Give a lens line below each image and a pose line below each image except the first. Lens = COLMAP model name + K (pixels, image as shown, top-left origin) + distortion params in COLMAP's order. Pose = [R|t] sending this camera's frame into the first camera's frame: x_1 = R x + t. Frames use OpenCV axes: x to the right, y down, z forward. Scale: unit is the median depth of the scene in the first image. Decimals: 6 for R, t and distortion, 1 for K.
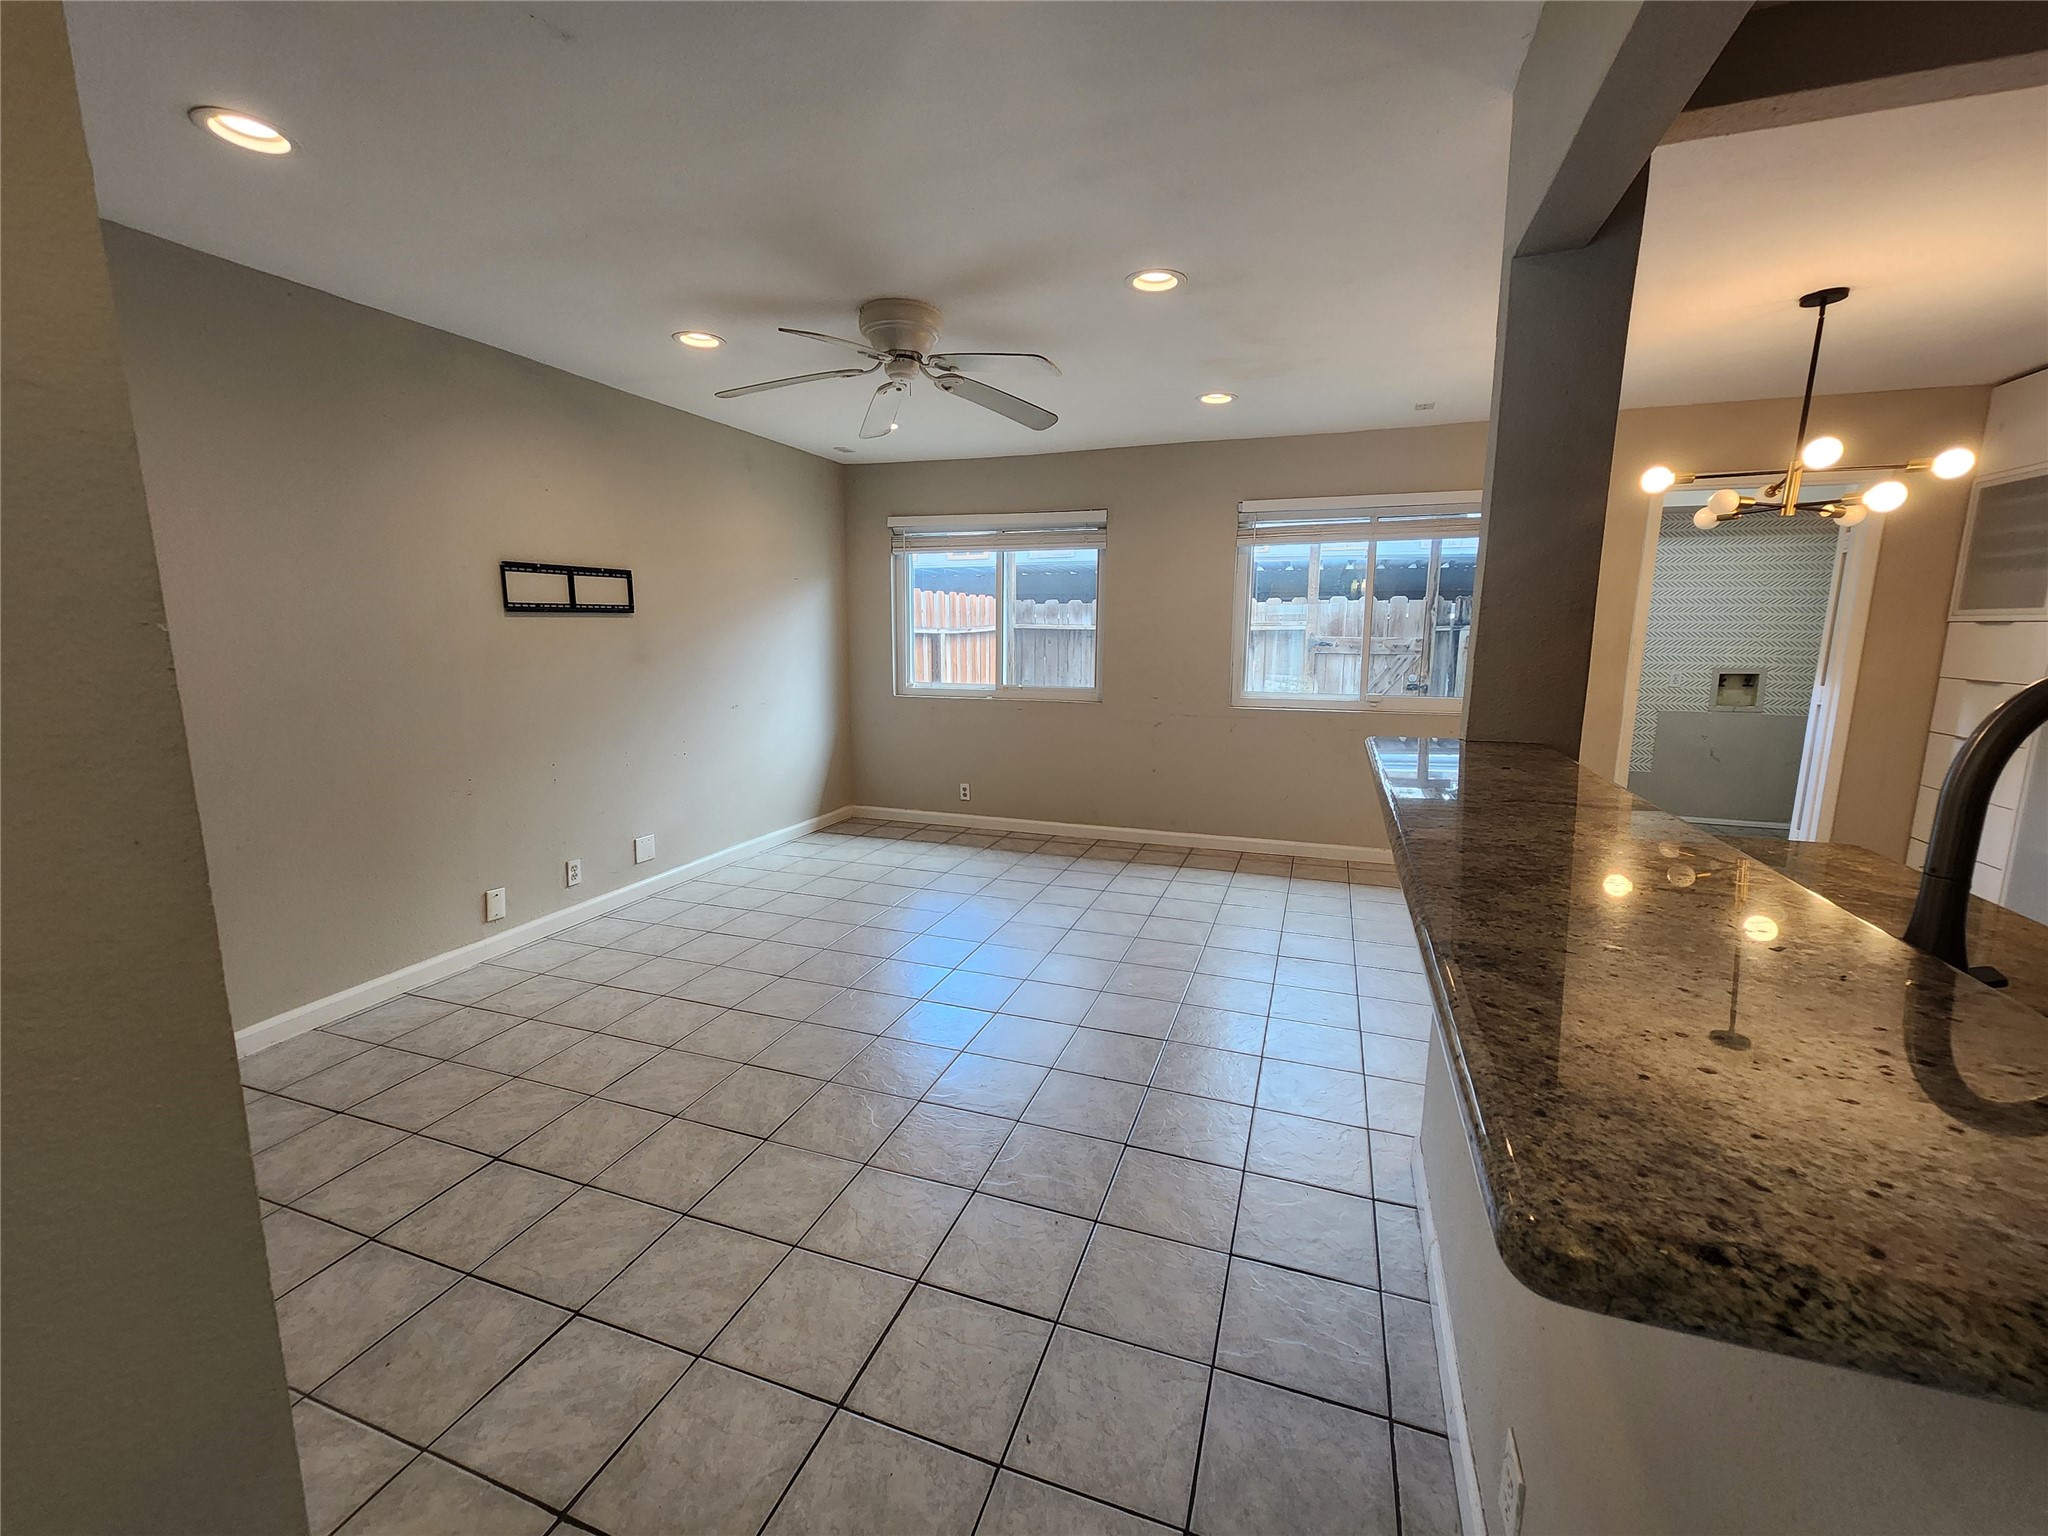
lens RADIAL K [[840.3, 0, 1022.5], [0, 840.3, 765.9], [0, 0, 1]] dist [-0.000392, -0.000232]
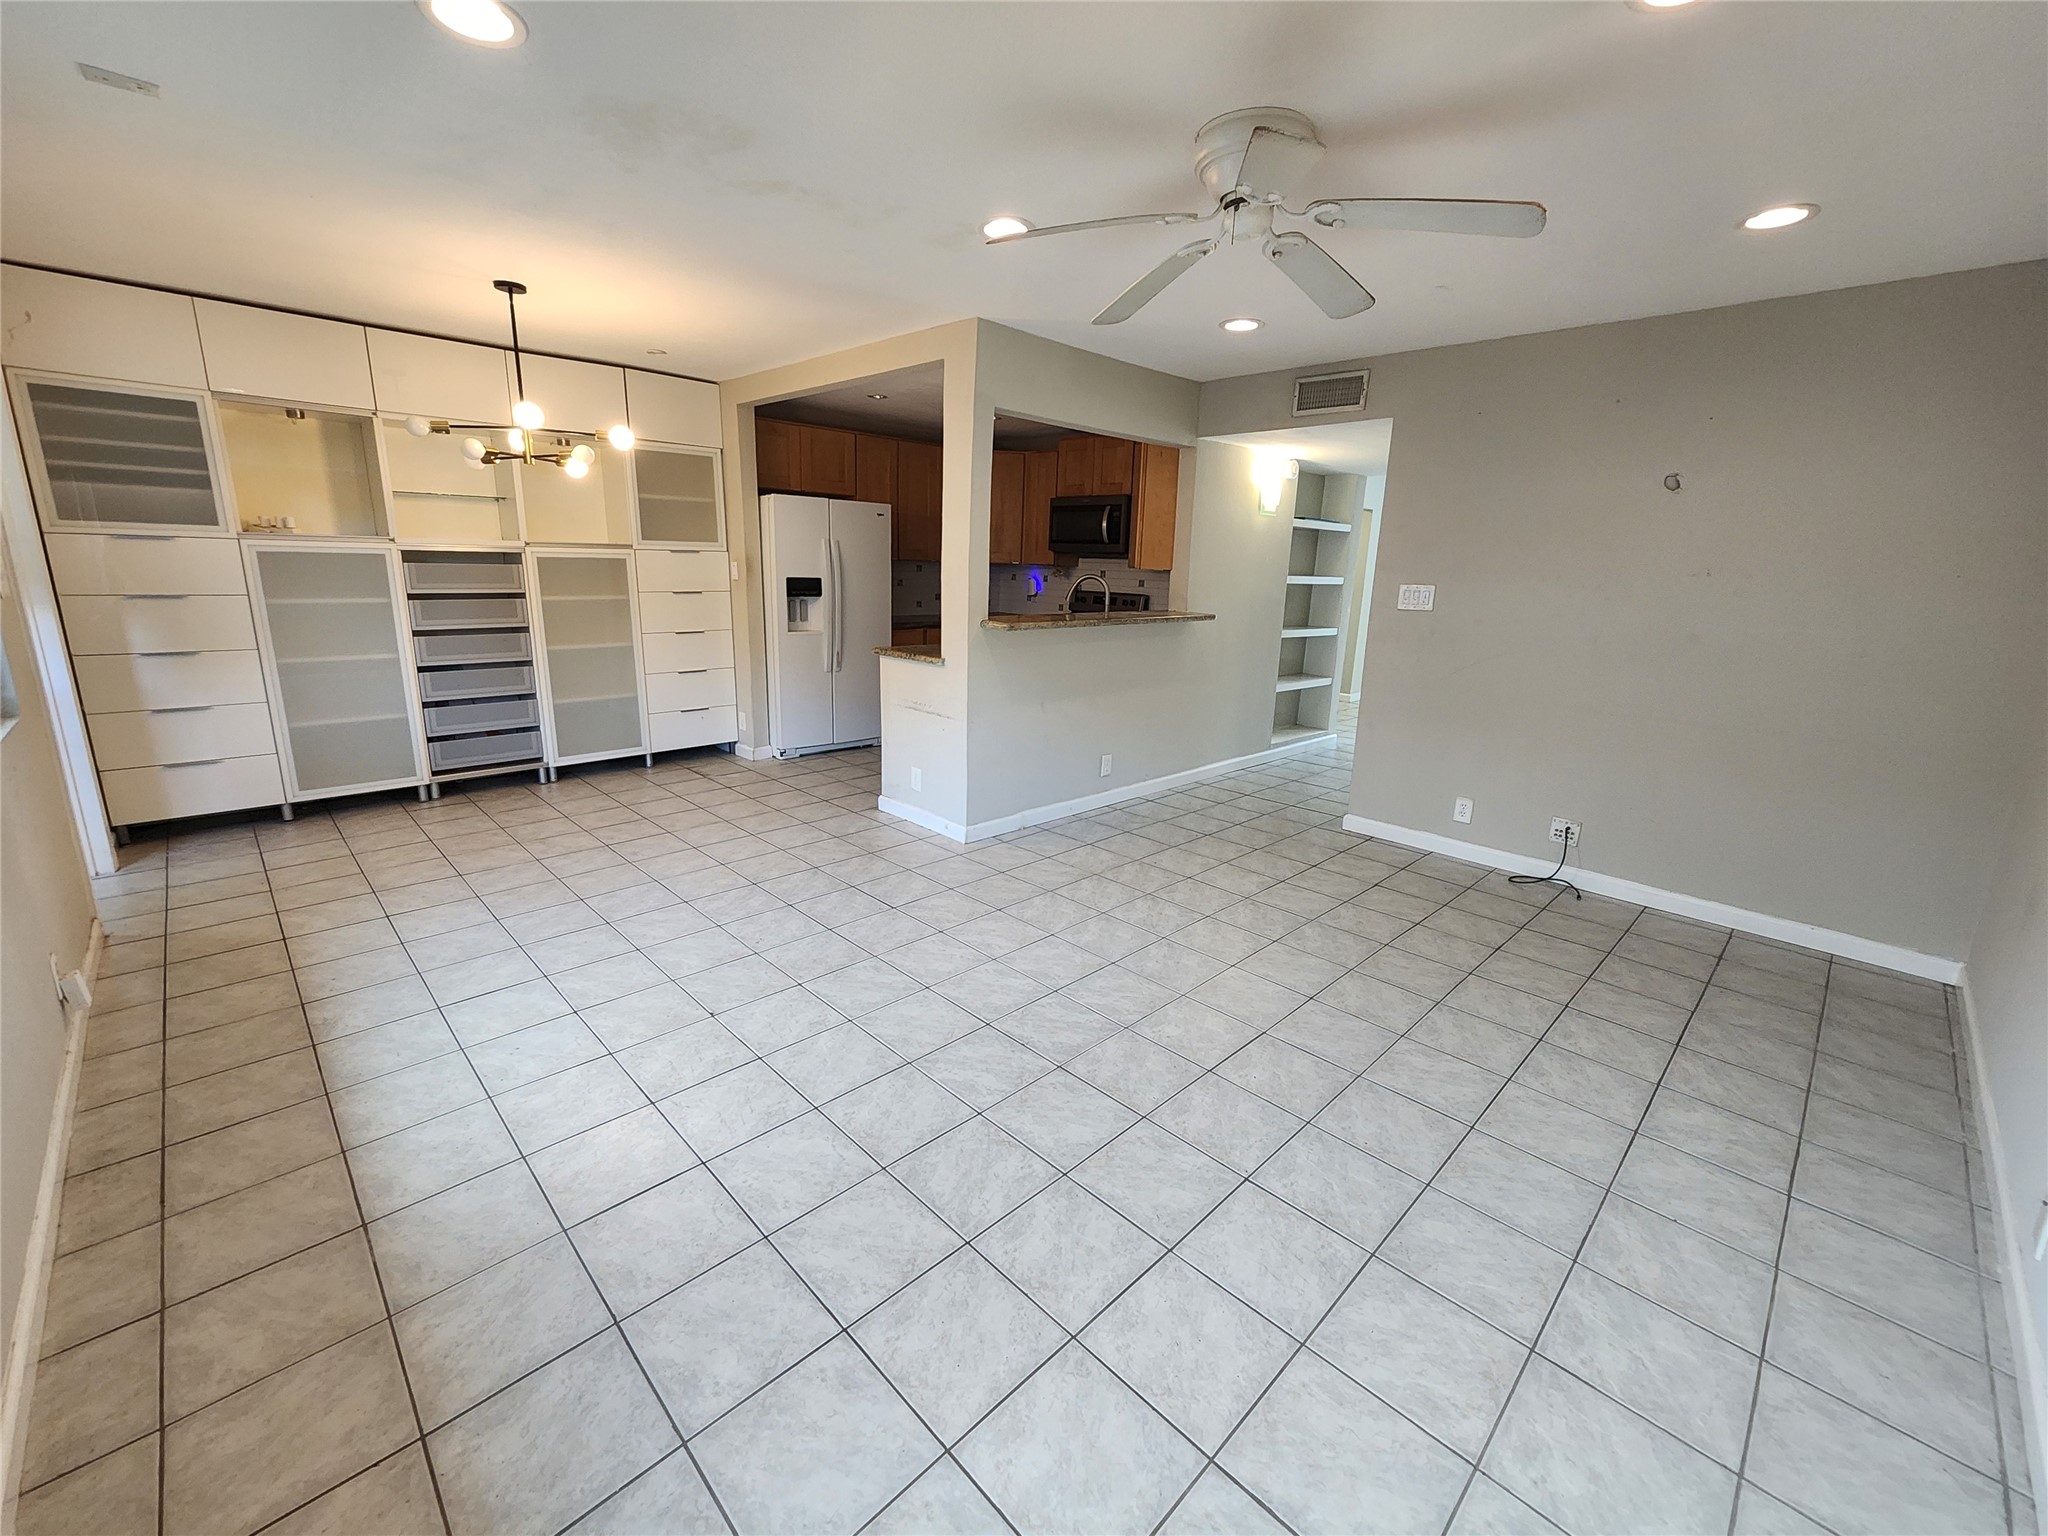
lens RADIAL K [[840.3, 0, 1022.5], [0, 840.3, 765.9], [0, 0, 1]] dist [-0.000392, -0.000232]
pose [[-0.900858, -0.131829, 0.413614, -0.265489], [0.038752, 0.924552, 0.379079, -0.261010], [-0.432382, 0.357525, -0.827782, 1.497563]]
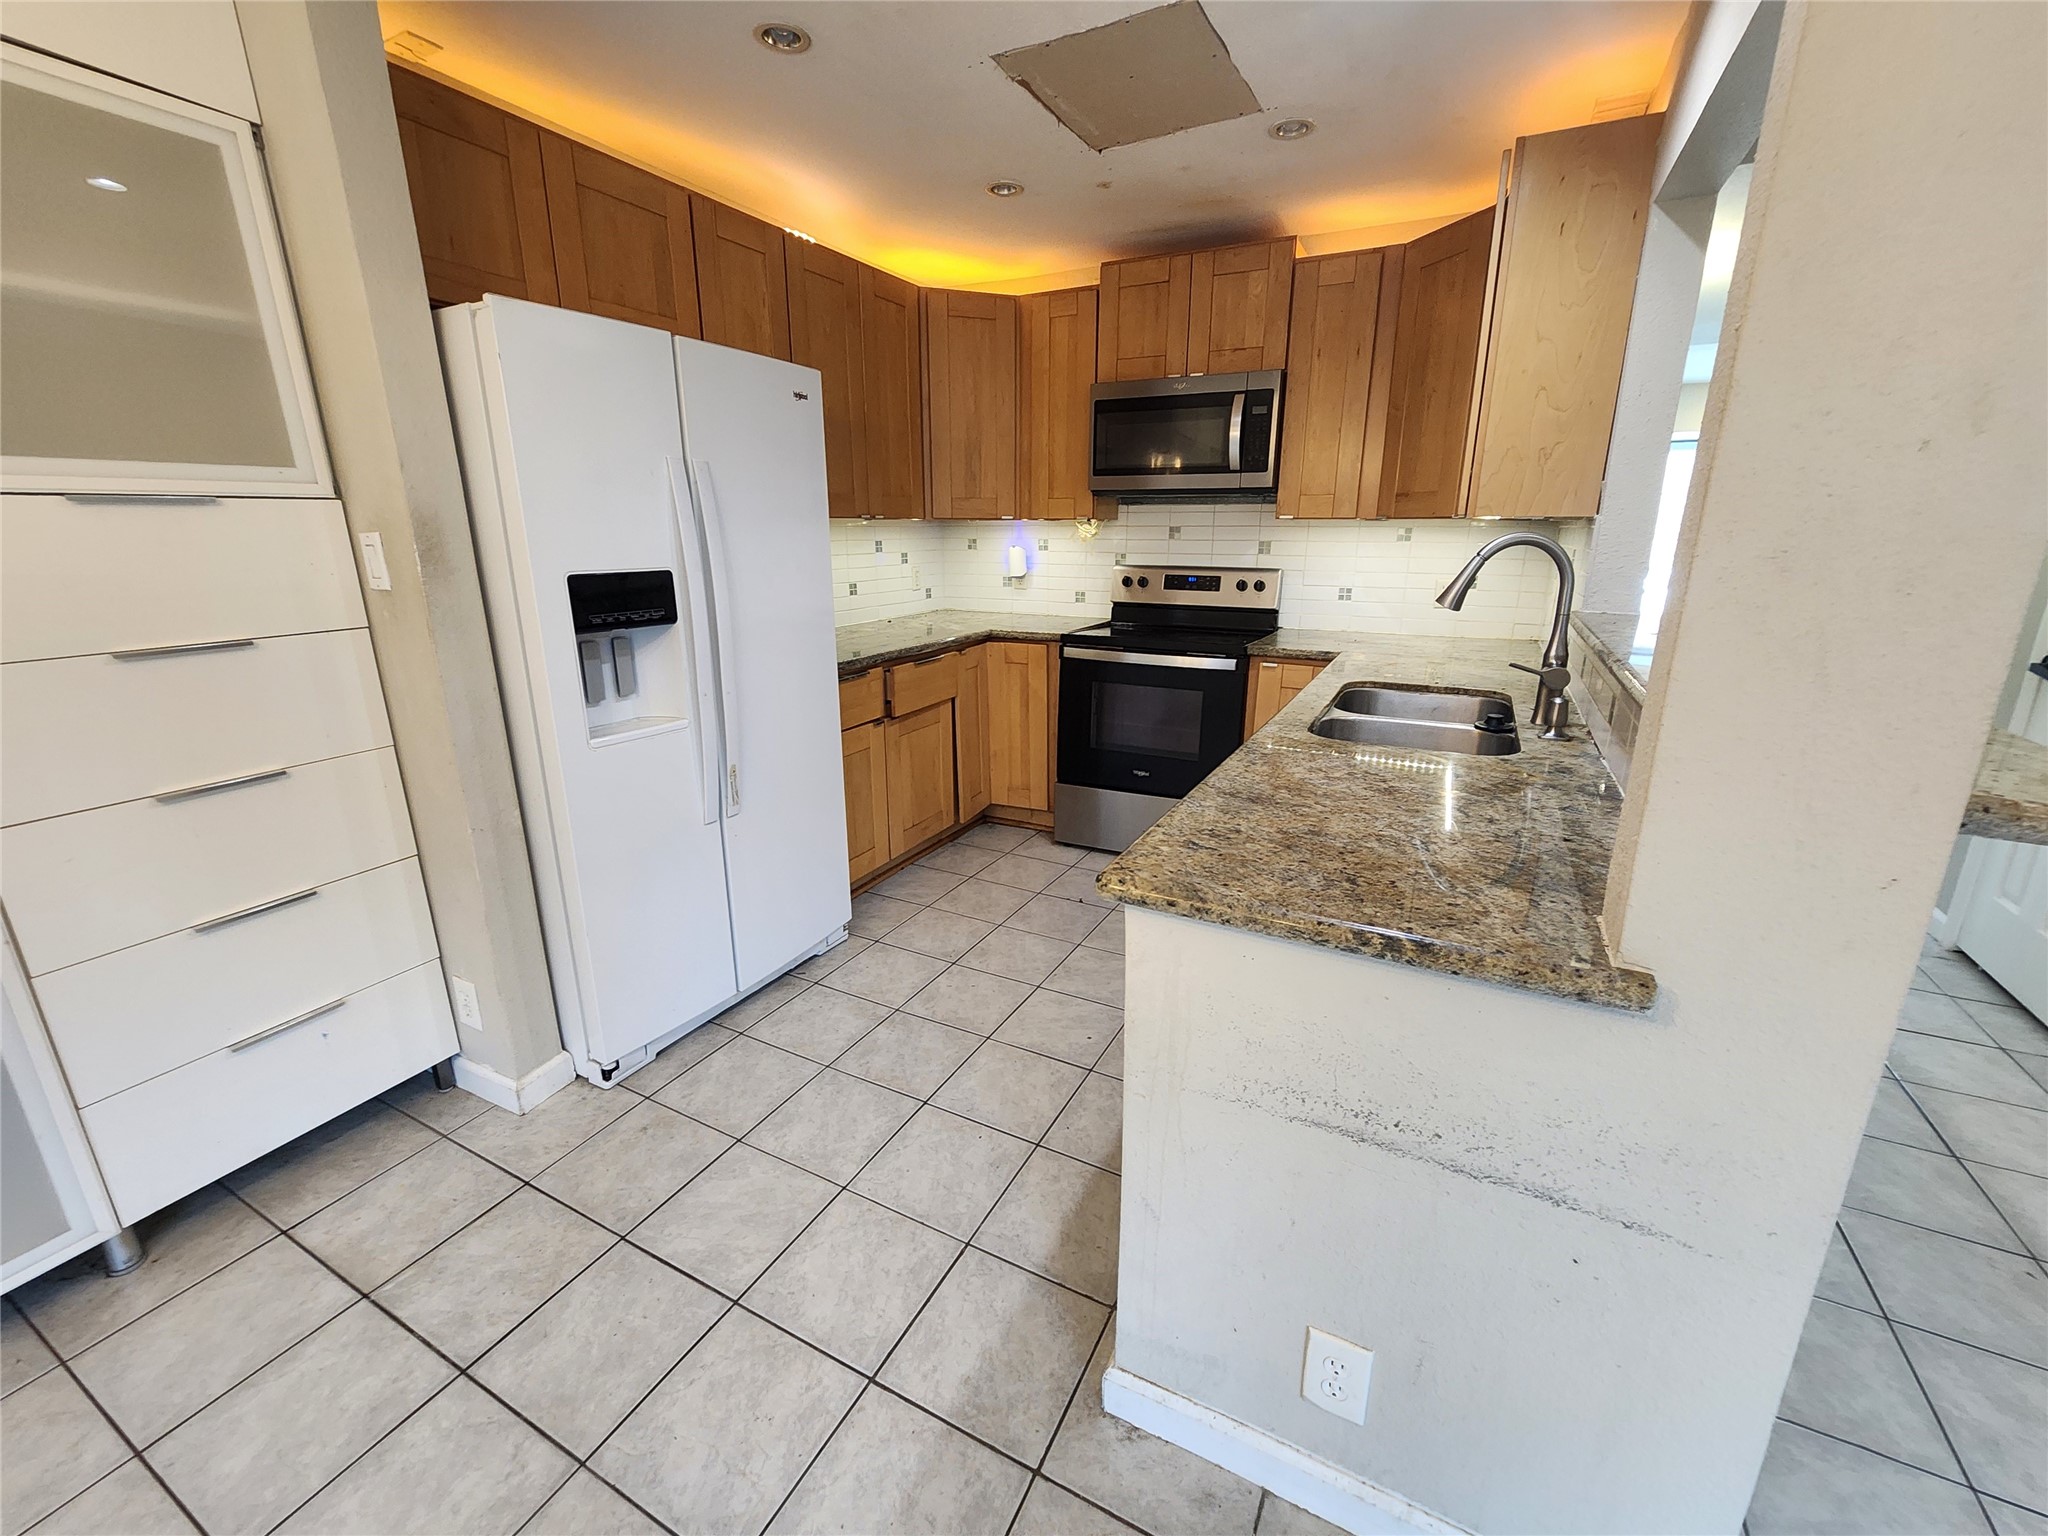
lens RADIAL K [[840.3, 0, 1022.5], [0, 840.3, 765.9], [0, 0, 1]] dist [-0.000392, -0.000232]
pose [[-0.991141, -0.039614, 0.126769, 0.474165], [0.018880, 0.902766, 0.429718, -0.119792], [-0.131465, 0.428304, -0.894020, 0.741327]]
